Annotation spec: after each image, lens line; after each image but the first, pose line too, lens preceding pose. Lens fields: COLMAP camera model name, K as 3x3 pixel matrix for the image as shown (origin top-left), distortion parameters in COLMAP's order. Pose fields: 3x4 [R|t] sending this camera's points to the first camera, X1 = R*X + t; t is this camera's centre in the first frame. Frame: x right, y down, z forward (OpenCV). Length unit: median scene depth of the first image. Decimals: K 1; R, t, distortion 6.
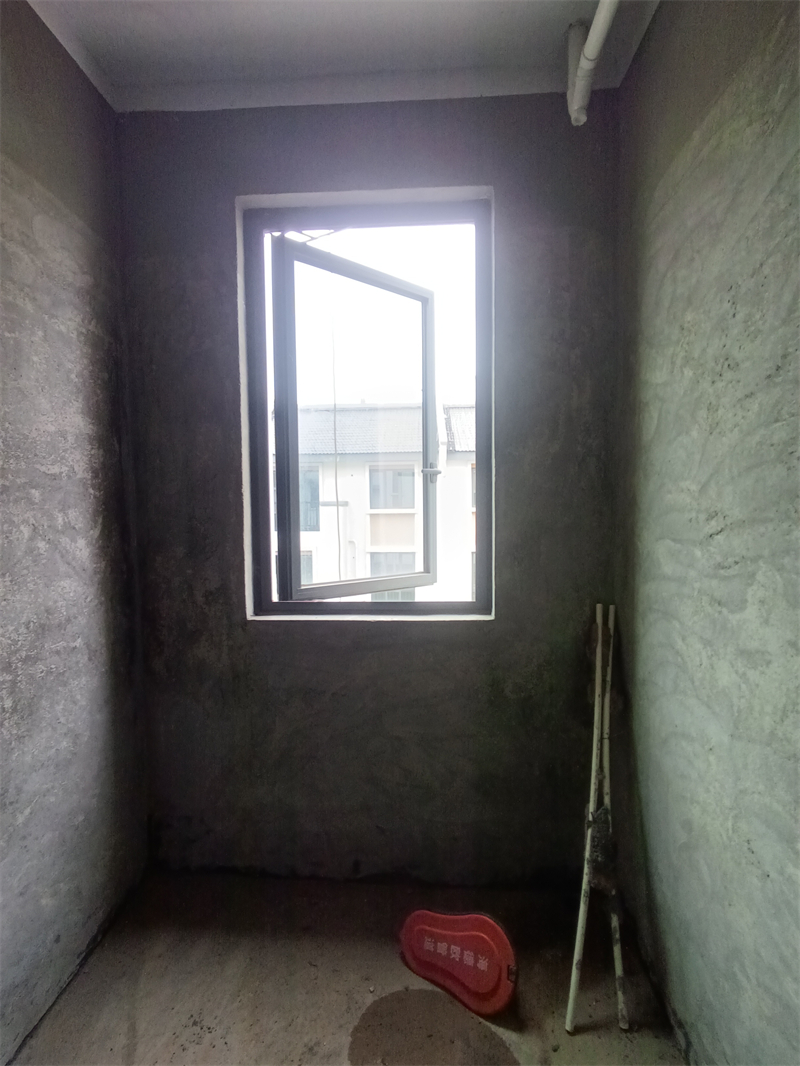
lens RADIAL K [[478.4, 0, 405.1], [0, 478.4, 545.0], [0, 0, 1]] dist [0.020845, -0.001445]
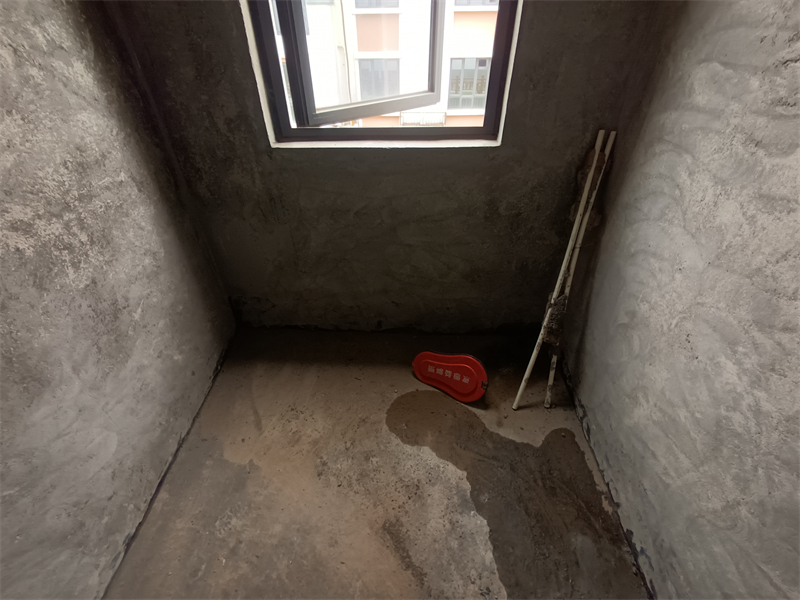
lens RADIAL K [[366.8, 0, 399.0], [0, 366.8, 303.0], [0, 0, 1]] dist [-0.002418, -0.000012]
pose [[0.999845, -0.009062, 0.015073, -0.079543], [-0.001074, 0.823968, 0.566635, -0.027800], [-0.017554, -0.566563, 0.823831, 0.163664]]
